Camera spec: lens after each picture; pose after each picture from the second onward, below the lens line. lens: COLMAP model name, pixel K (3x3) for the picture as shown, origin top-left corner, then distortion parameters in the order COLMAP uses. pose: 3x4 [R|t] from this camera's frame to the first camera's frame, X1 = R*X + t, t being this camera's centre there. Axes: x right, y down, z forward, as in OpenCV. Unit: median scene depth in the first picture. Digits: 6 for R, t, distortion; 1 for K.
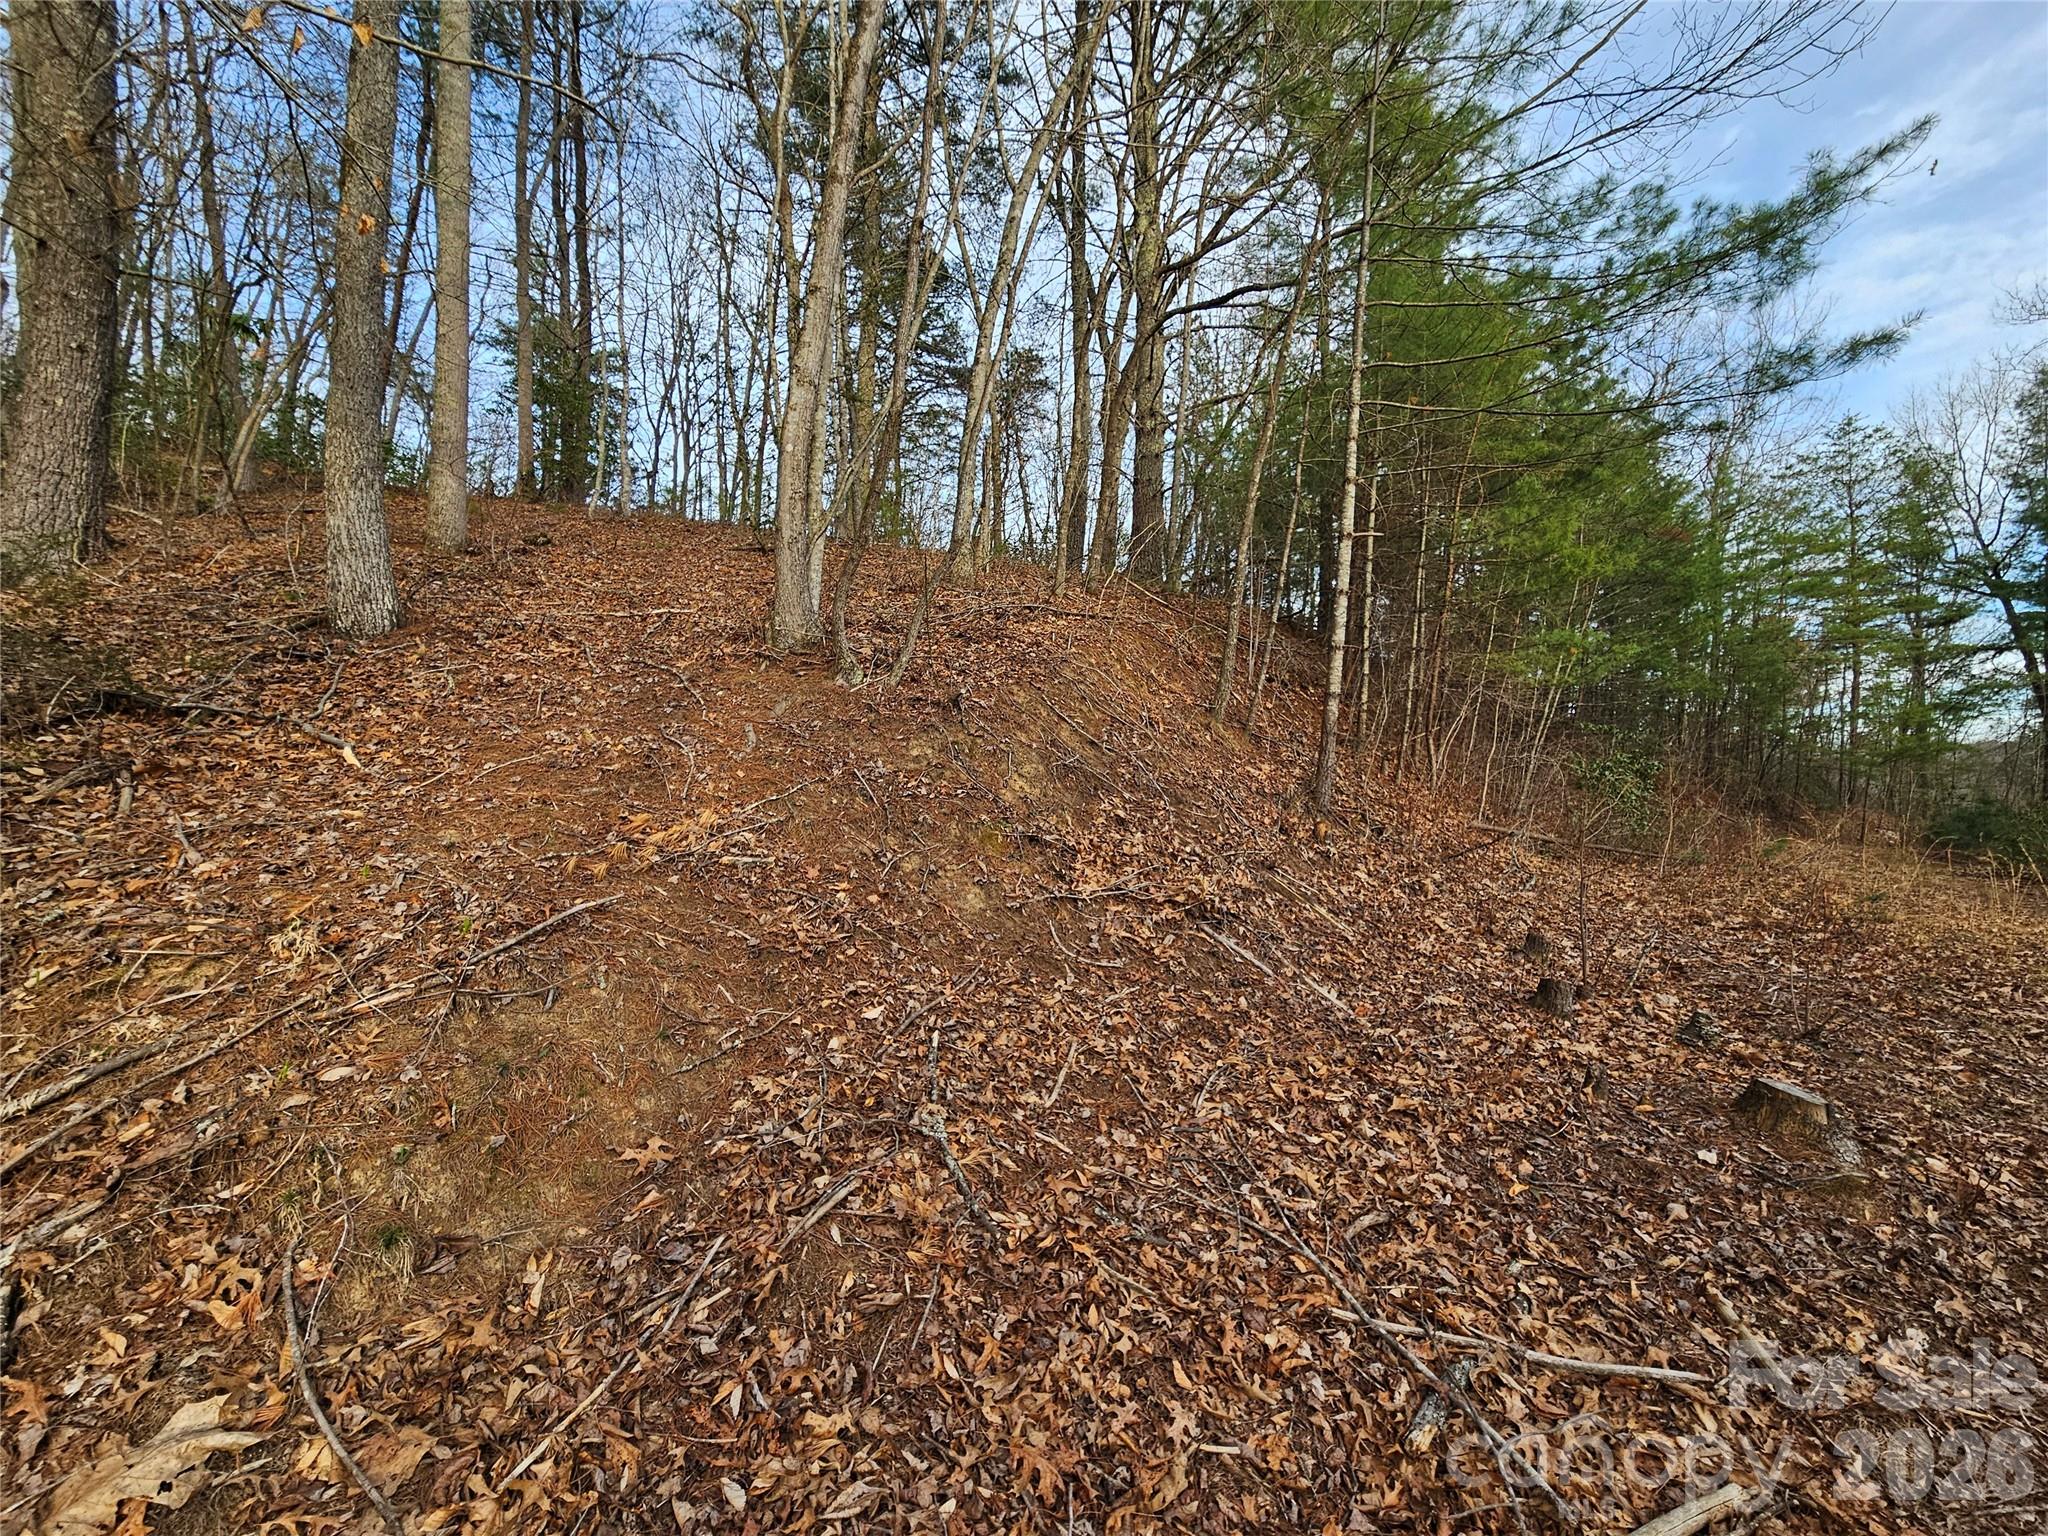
lens RADIAL K [[839.3, 0, 1025.9], [0, 839.3, 777.0], [0, 0, 1]] dist [-0.000130, 0.000740]
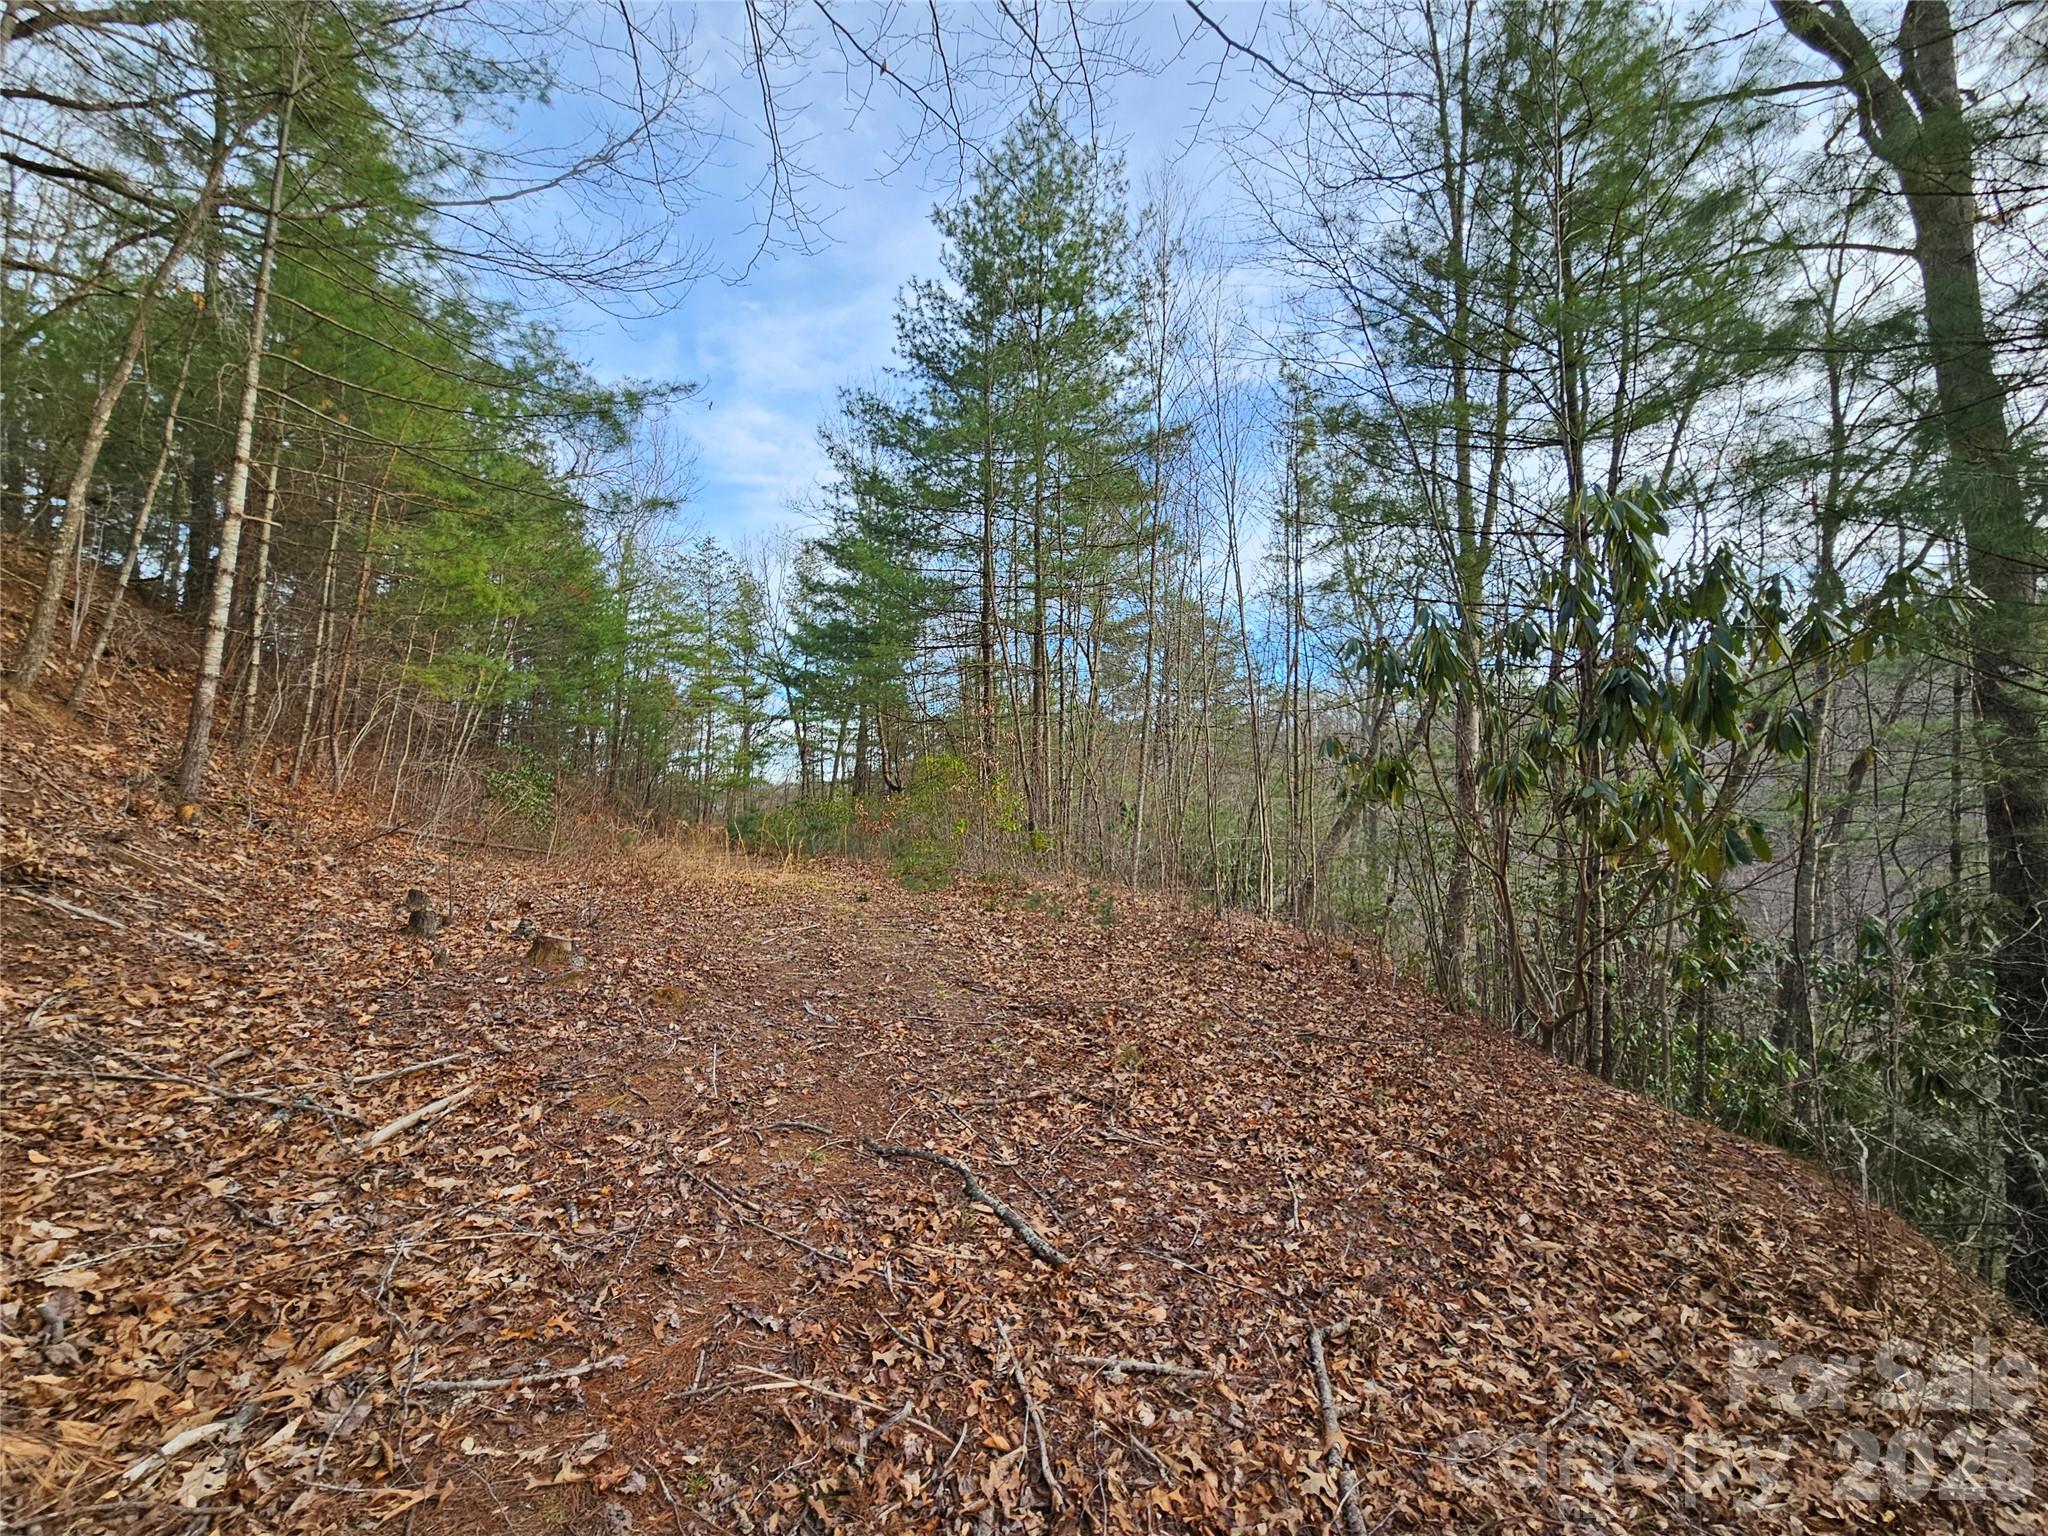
lens RADIAL K [[839.3, 0, 1025.9], [0, 839.3, 777.0], [0, 0, 1]] dist [-0.000130, 0.000740]
pose [[0.427962, 0.037942, 0.903000, -0.066139], [-0.007822, 0.999236, -0.038279, 0.032207], [-0.903763, 0.009319, 0.427932, -0.172959]]
